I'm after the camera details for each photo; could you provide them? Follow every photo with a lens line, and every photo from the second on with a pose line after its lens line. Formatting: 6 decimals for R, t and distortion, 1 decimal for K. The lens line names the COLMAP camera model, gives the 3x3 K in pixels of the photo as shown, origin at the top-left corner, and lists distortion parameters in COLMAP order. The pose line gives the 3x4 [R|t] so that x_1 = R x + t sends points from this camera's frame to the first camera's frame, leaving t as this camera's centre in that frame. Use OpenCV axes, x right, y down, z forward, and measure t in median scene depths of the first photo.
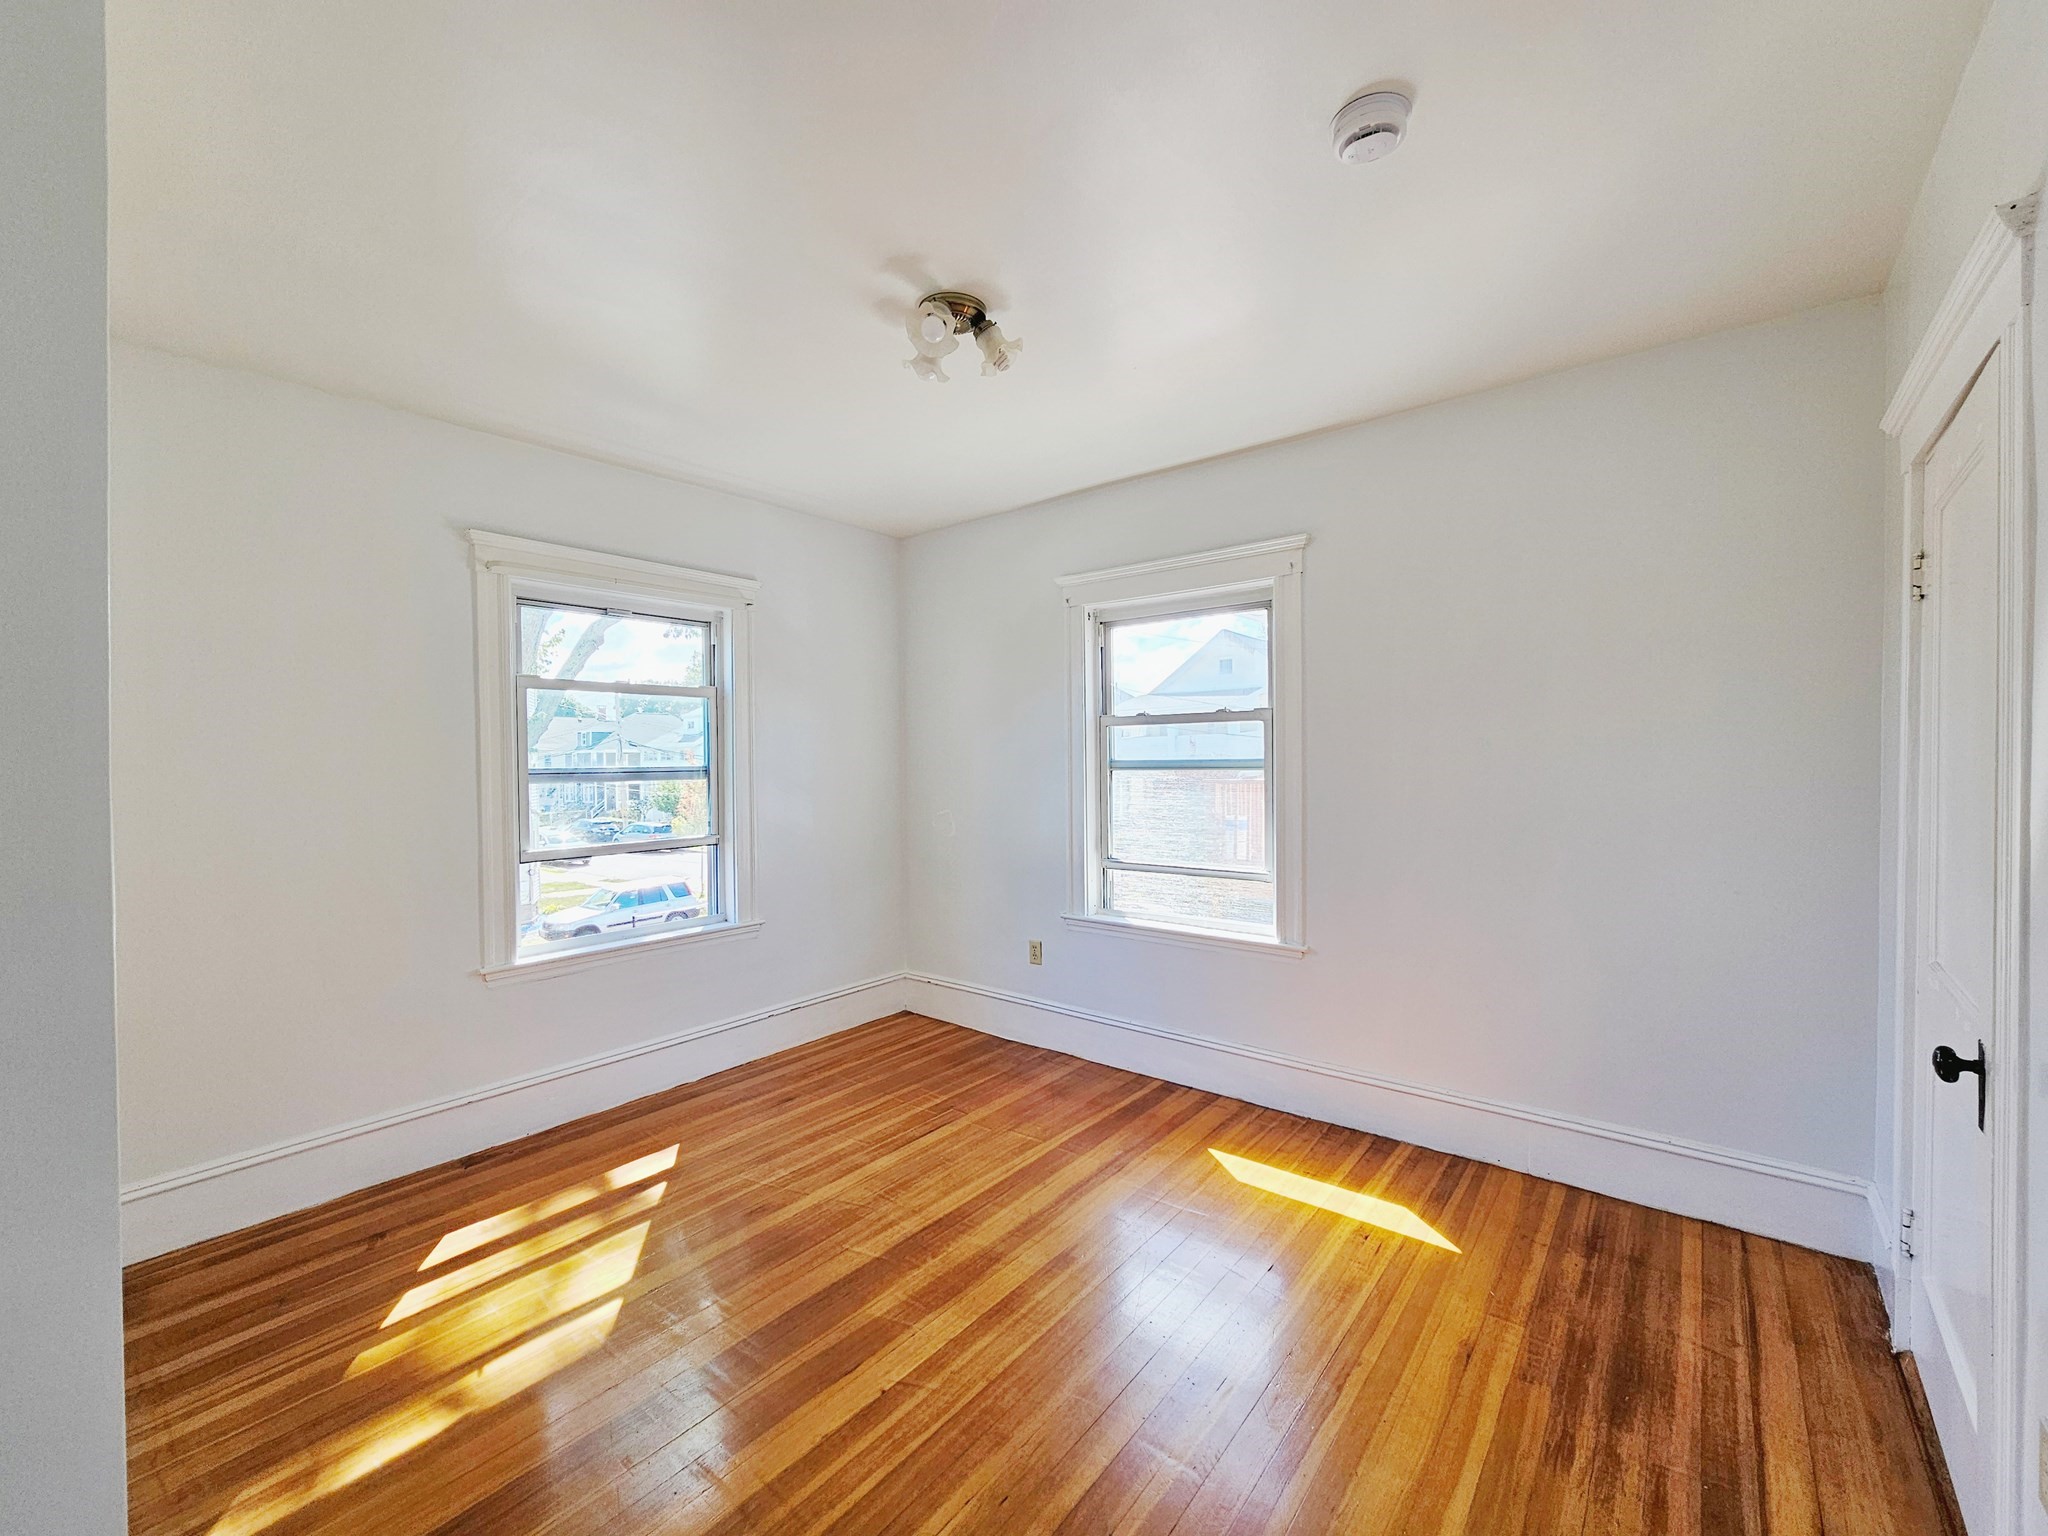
lens RADIAL K [[839.0, 0, 1025.6], [0, 839.0, 768.8], [0, 0, 1]] dist [0.003737, 0.000891]
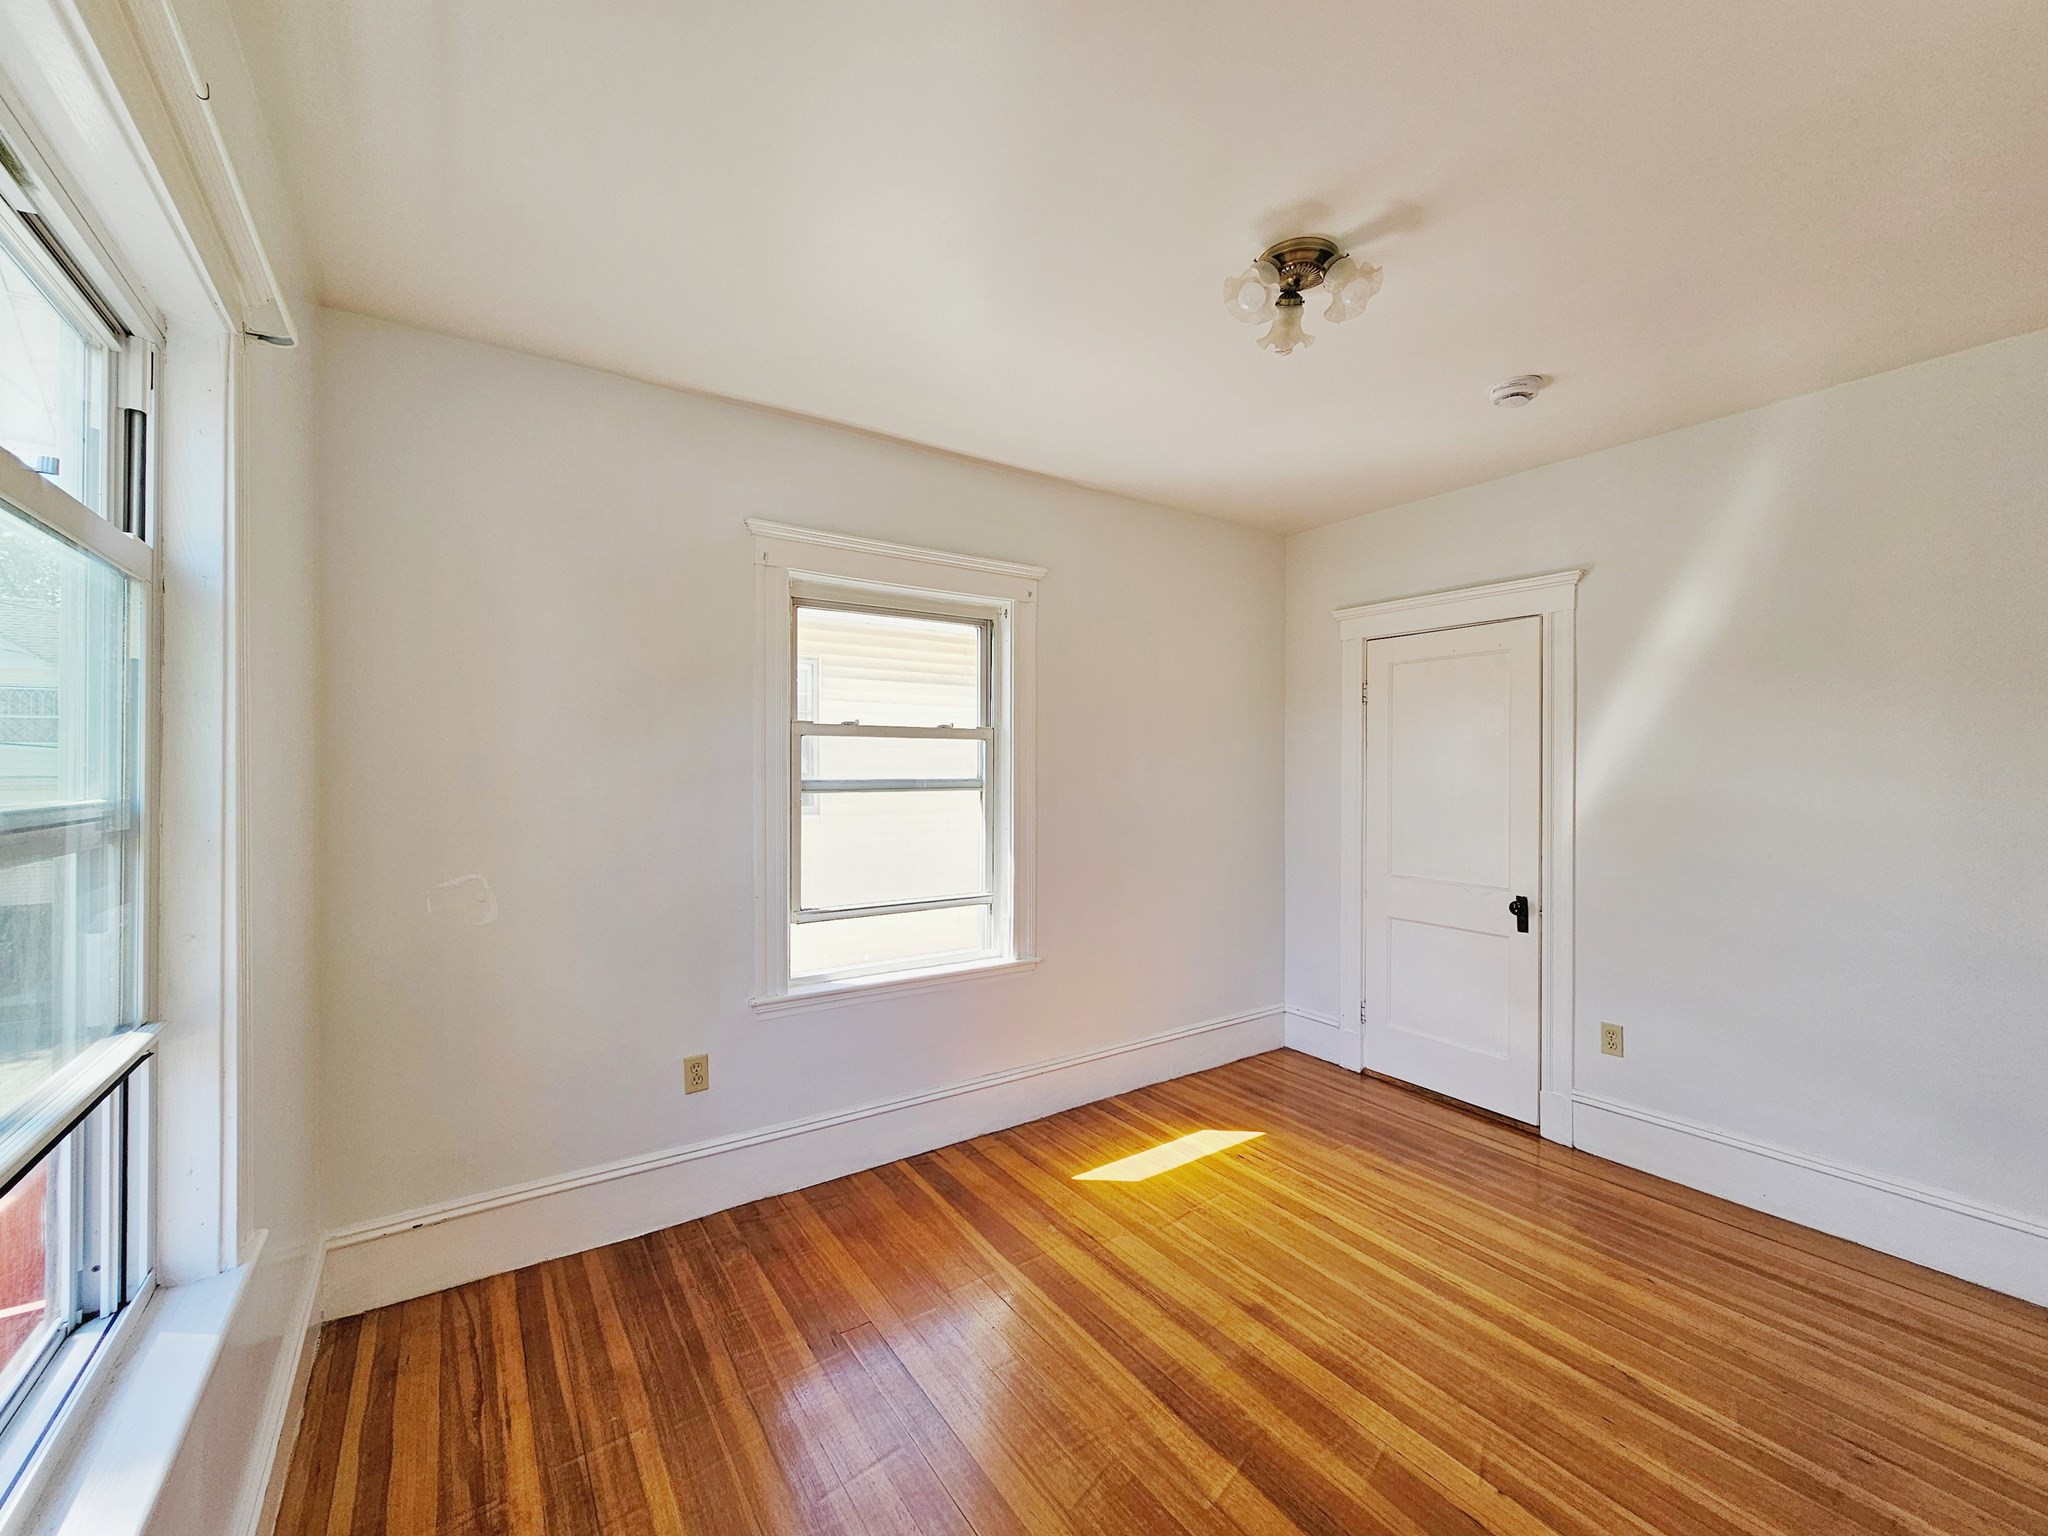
lens RADIAL K [[839.0, 0, 1029.5], [0, 839.0, 769.6], [0, 0, 1]] dist [0.003737, 0.000891]
pose [[0.283481, 0.007990, 0.958945, -0.728552], [0.005880, 0.999932, -0.010070, -0.014110], [-0.958960, 0.008493, 0.283414, 0.753989]]
